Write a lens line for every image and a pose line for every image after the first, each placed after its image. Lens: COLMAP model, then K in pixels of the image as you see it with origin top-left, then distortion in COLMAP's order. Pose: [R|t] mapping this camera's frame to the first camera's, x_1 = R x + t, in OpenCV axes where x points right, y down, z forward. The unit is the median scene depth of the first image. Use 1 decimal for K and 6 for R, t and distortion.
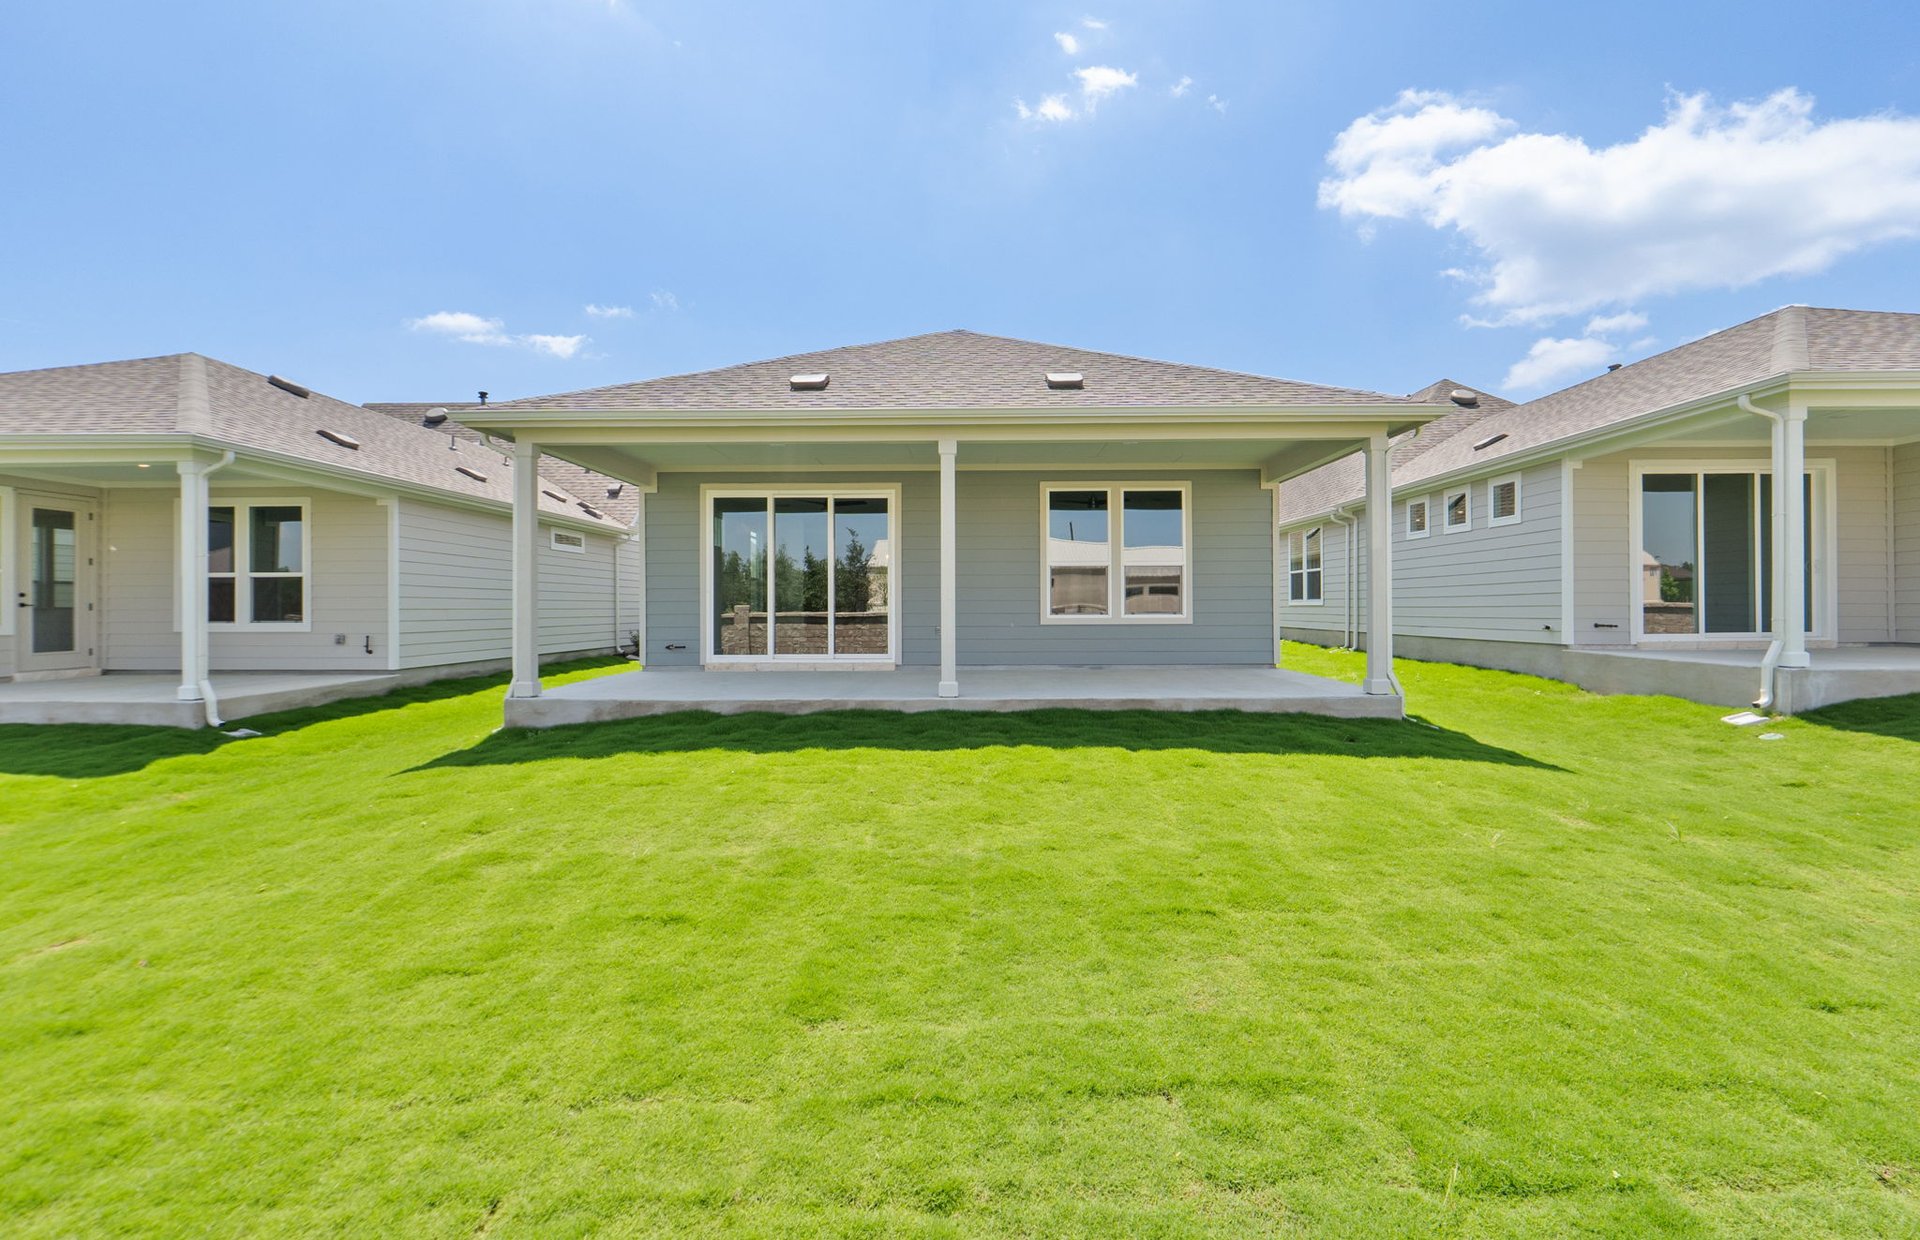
lens RADIAL K [[805.2, 0, 964.2], [0, 805.2, 611.7], [0, 0, 1]] dist [-0.007083, 0.000312]
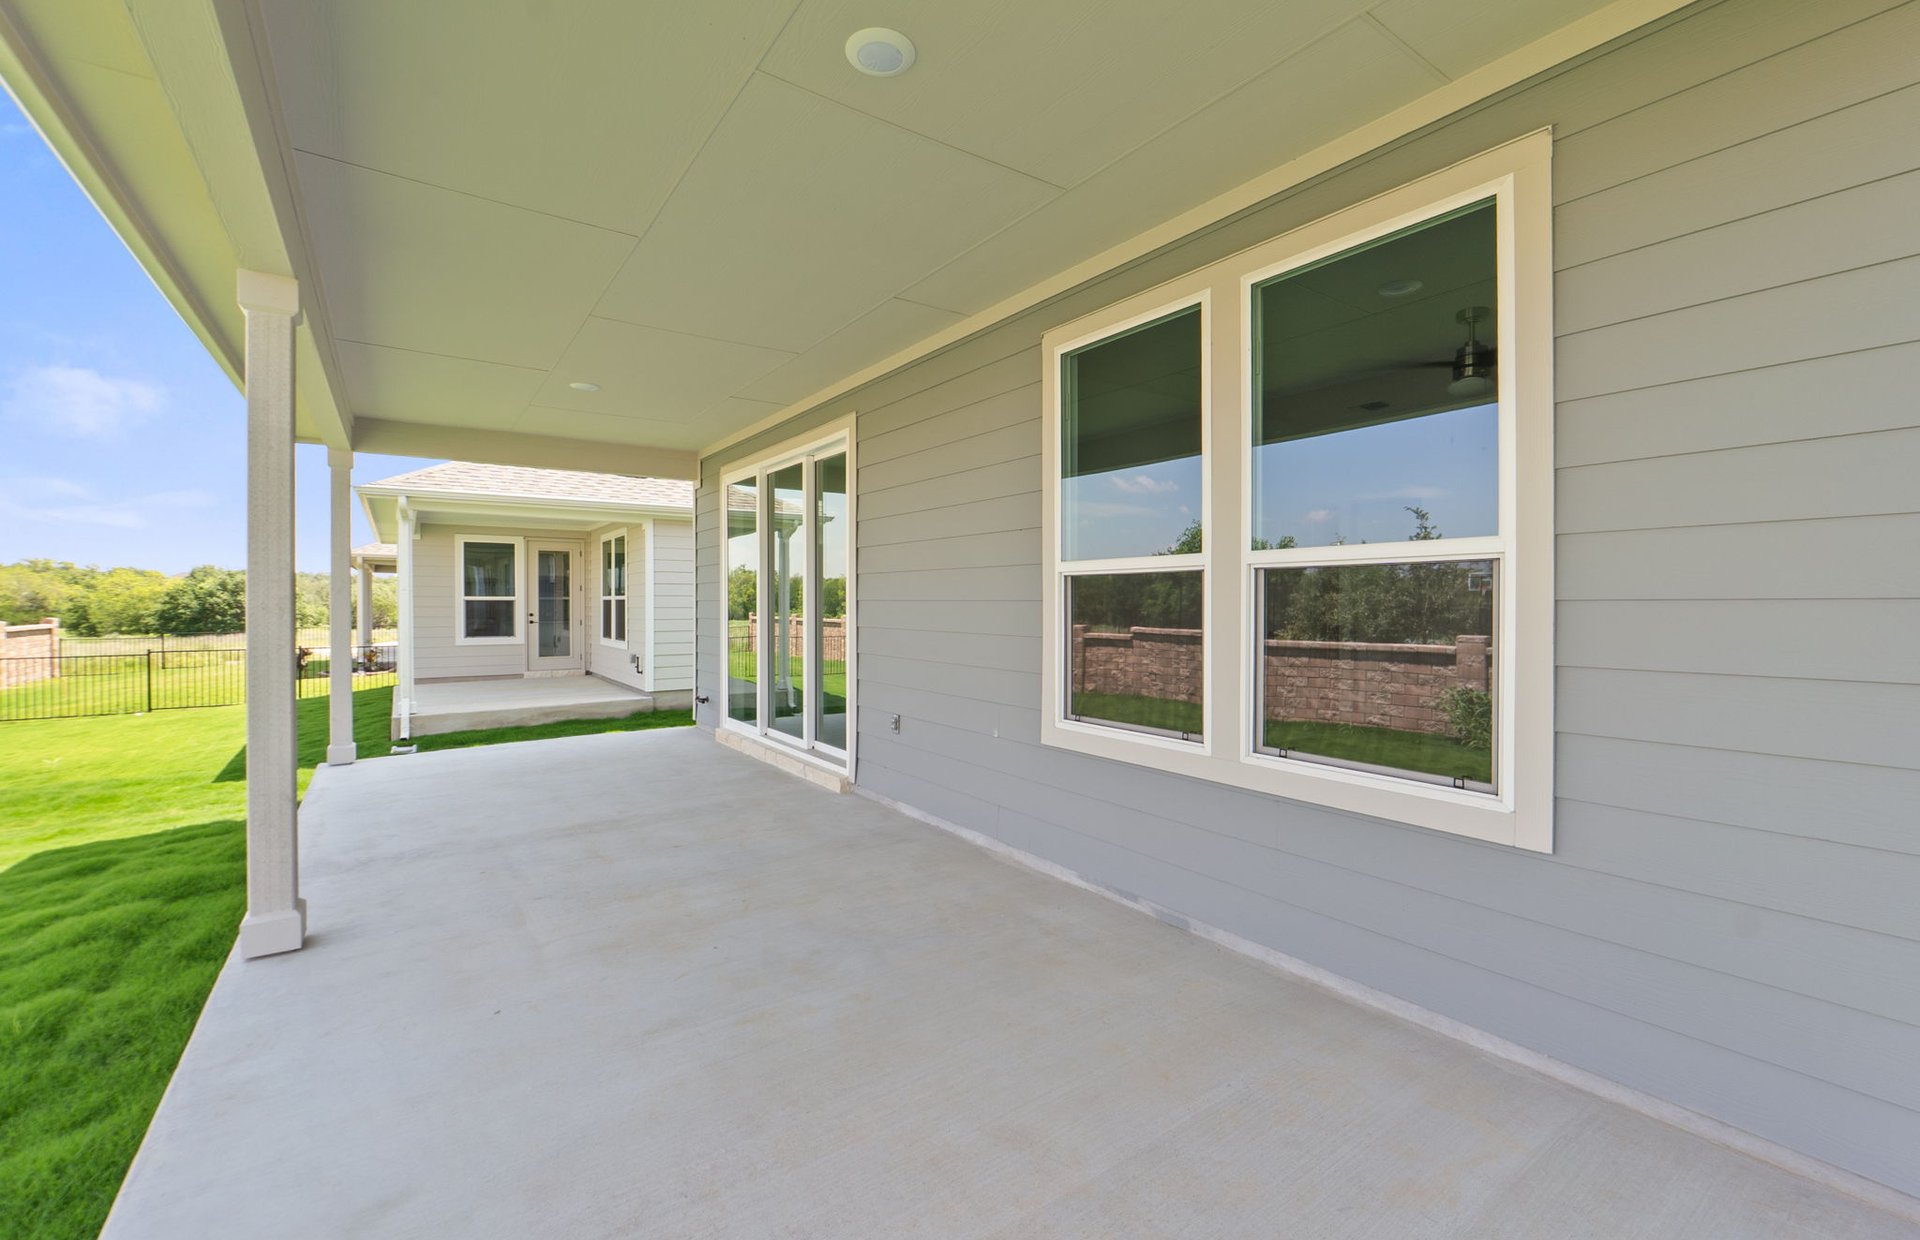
lens RADIAL K [[805.2, 0, 964.2], [0, 805.2, 611.7], [0, 0, 1]] dist [-0.007083, 0.000312]
pose [[0.585652, 0.013215, -0.810455, 0.358576], [-0.002438, 0.999891, 0.014543, -0.046283], [0.810559, -0.006541, 0.585620, 0.768344]]
